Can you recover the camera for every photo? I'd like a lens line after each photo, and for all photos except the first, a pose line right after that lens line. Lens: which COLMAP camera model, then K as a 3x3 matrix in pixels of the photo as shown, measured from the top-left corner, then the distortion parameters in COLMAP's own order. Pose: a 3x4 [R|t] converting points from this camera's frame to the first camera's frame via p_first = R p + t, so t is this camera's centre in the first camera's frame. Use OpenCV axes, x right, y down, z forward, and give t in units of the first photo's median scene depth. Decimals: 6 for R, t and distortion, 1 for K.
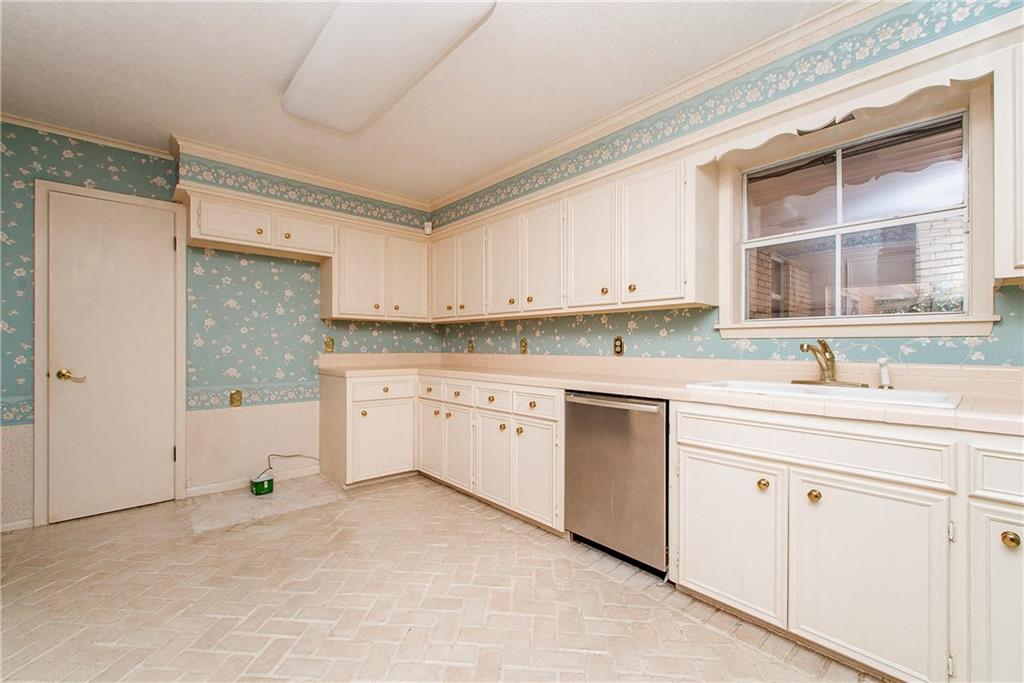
lens RADIAL K [[418.5, 0, 502.9], [0, 418.5, 345.6], [0, 0, 1]] dist [0.002538, -0.004849]
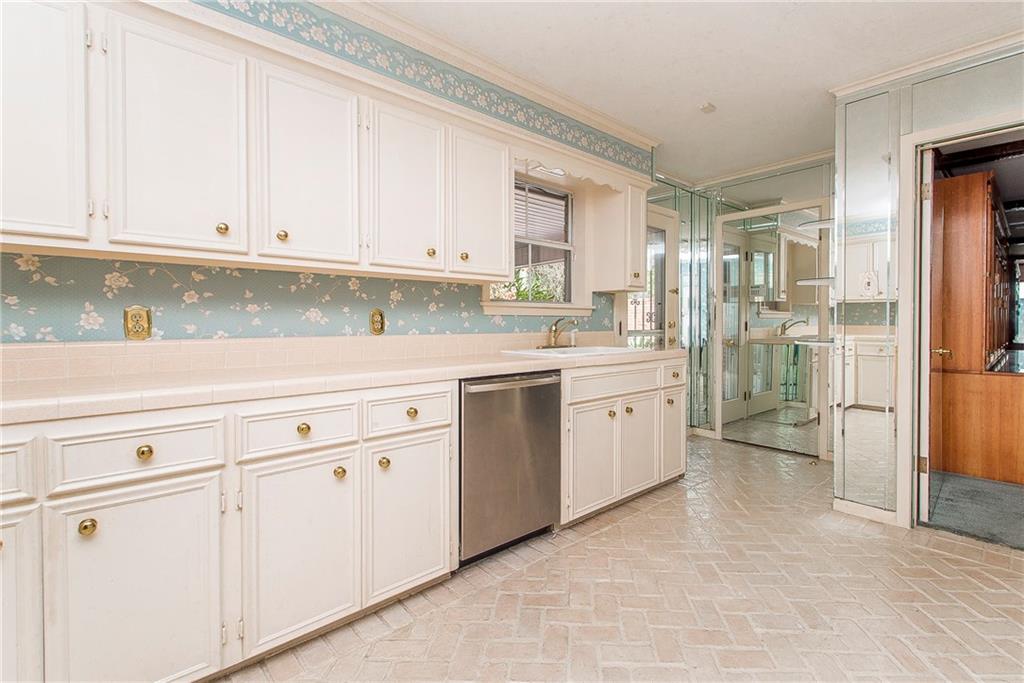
lens RADIAL K [[496.3, 0, 569.0], [0, 496.3, 323.8], [0, 0, 1]] dist [0.001586, 0.000269]
pose [[-0.085683, -0.002322, 0.996320, -0.652552], [0.002880, 0.999993, 0.002578, 0.002955], [-0.996318, 0.003091, -0.085676, 0.746596]]
